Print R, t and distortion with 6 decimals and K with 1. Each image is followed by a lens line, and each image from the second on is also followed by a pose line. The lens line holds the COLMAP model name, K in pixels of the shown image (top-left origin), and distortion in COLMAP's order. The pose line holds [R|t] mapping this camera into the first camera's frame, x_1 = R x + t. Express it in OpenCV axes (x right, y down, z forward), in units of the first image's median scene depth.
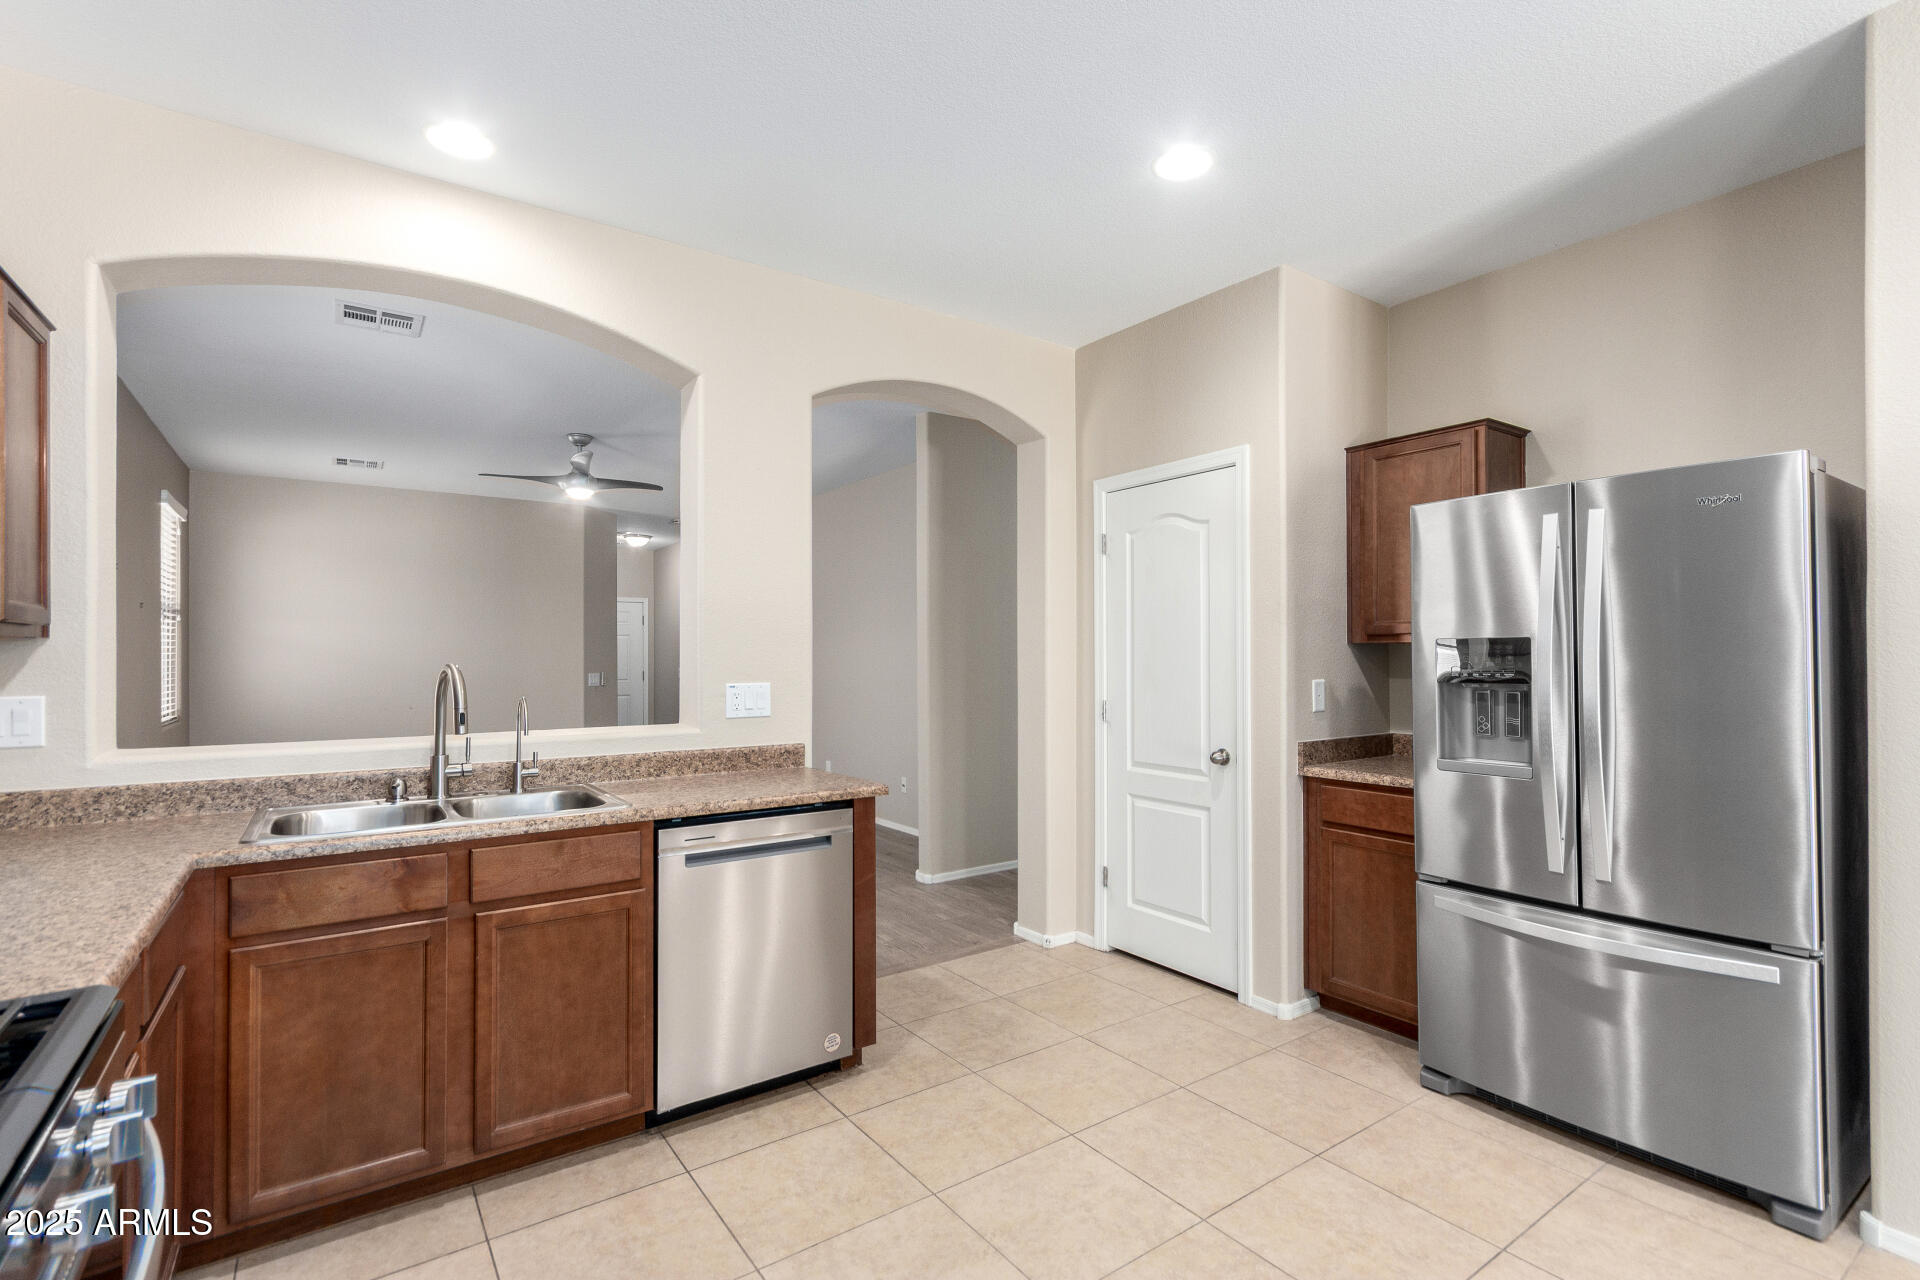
lens RADIAL K [[885.0, 0, 962.1], [0, 885.0, 647.8], [0, 0, 1]] dist [-0.001230, -0.001024]
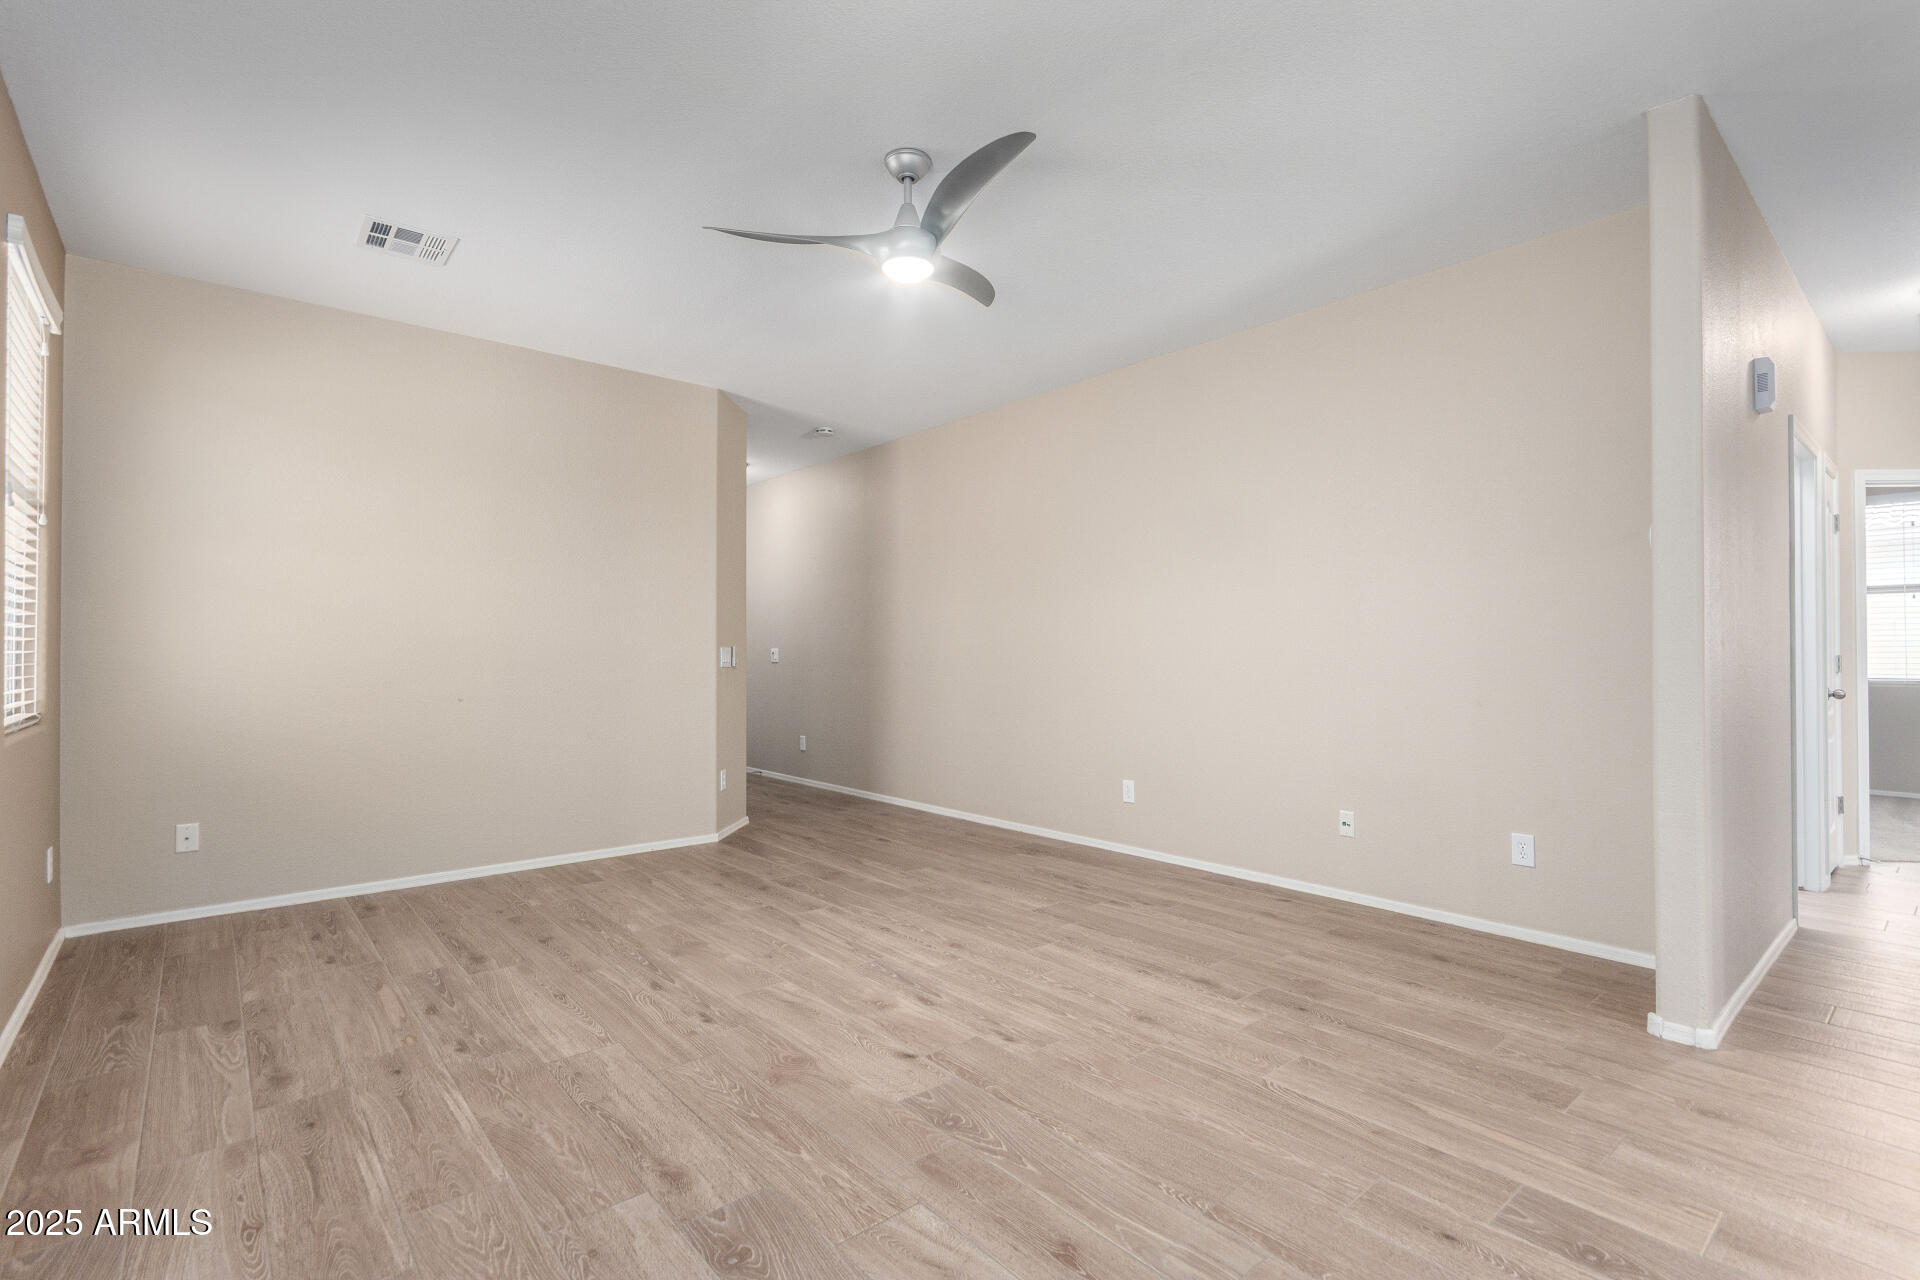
lens RADIAL K [[885.0, 0, 964.5], [0, 885.0, 641.7], [0, 0, 1]] dist [-0.001230, -0.001024]
pose [[0.995839, 0.003905, 0.091042, -0.405099], [-0.003517, 0.999984, -0.004420, 0.036520], [-0.091058, 0.004081, 0.995837, 0.446945]]
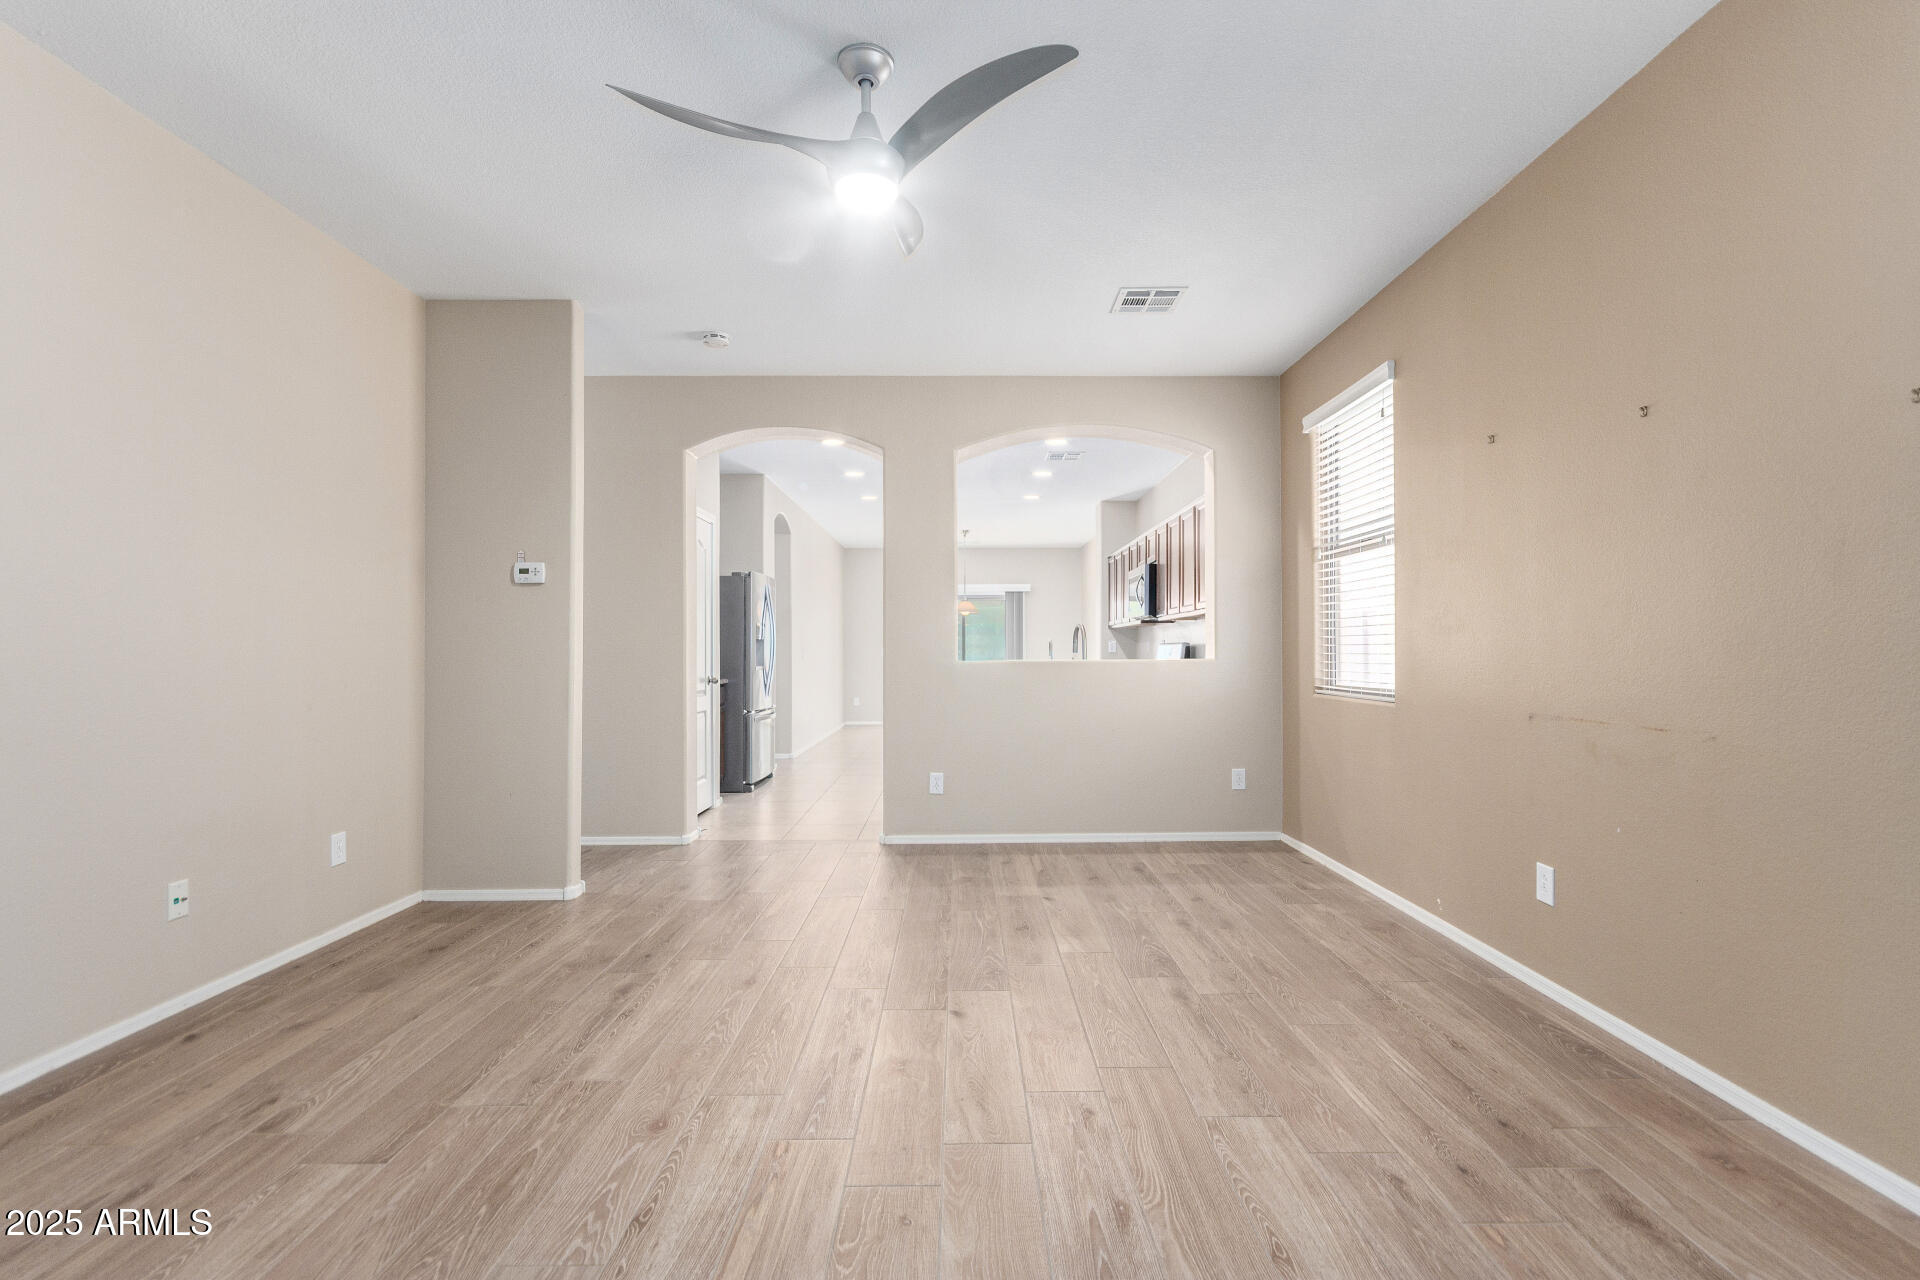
lens RADIAL K [[885.0, 0, 964.6], [0, 885.0, 643.9], [0, 0, 1]] dist [-0.001230, -0.001024]
pose [[-0.820092, 0.011469, 0.572116, -0.649119], [0.000596, 0.999816, -0.019189, 0.045104], [-0.572231, -0.015396, -0.819948, 1.202182]]
